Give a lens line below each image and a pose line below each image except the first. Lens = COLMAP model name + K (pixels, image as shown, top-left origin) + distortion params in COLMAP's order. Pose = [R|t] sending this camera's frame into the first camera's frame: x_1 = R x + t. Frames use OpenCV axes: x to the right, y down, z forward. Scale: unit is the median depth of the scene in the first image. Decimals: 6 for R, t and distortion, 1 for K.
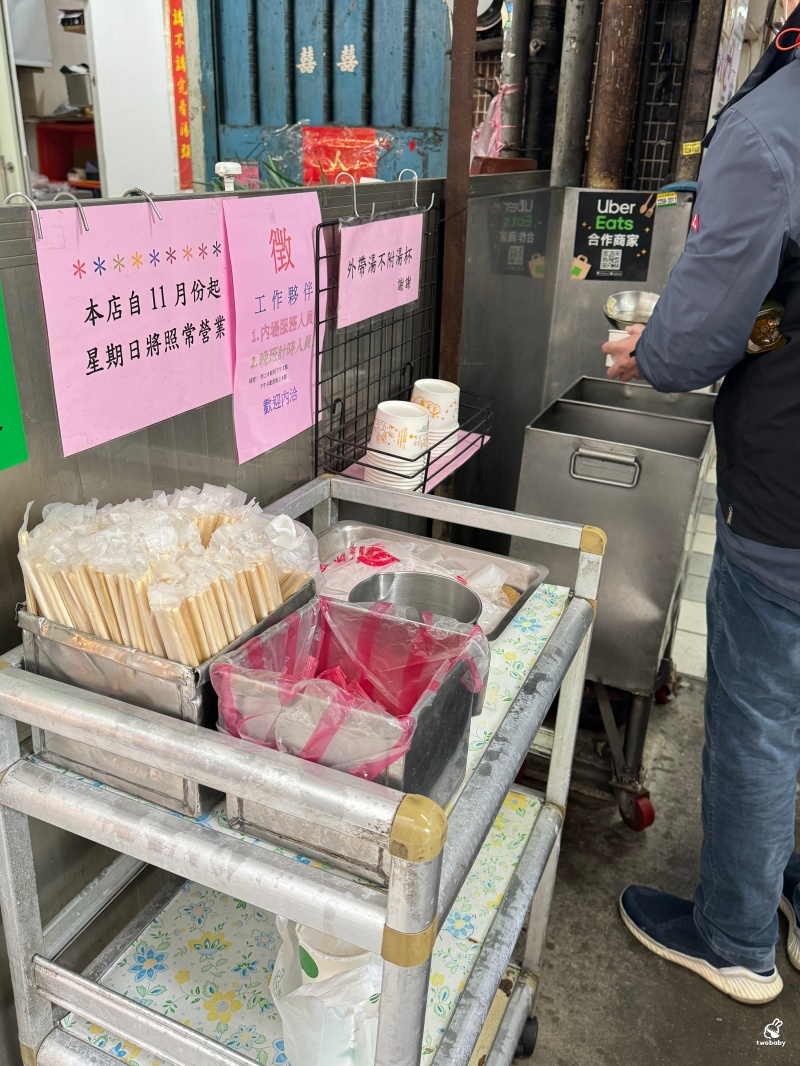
lens RADIAL K [[884.3, 0, 402.8], [0, 884.3, 532.6], [0, 0, 1]] dist [-0.004652, -0.006436]
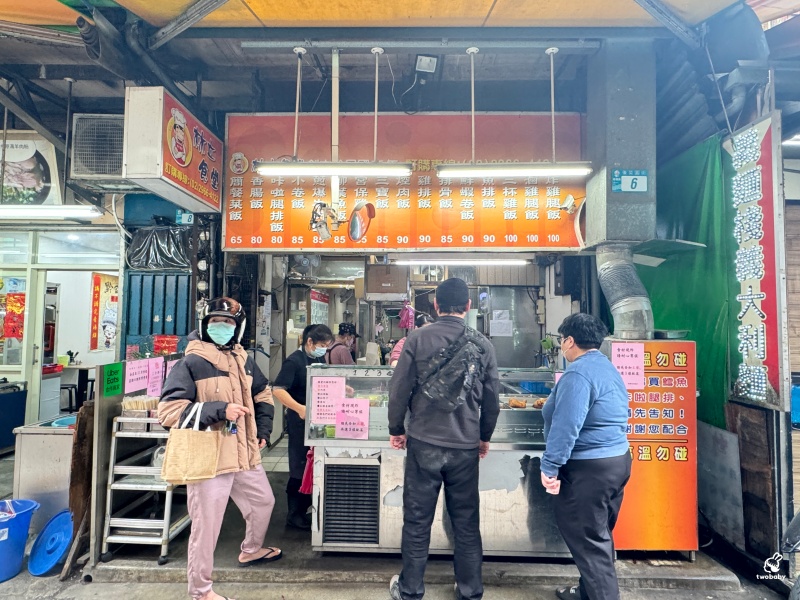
lens RADIAL K [[450.9, 0, 399.5], [0, 450.9, 298.6], [0, 0, 1]] dist [-0.001167, -0.000688]
pose [[0.913157, 0.000974, 0.407607, 0.050813], [0.177873, 0.898806, -0.400636, 0.326486], [-0.366750, 0.438346, 0.820577, -0.957644]]
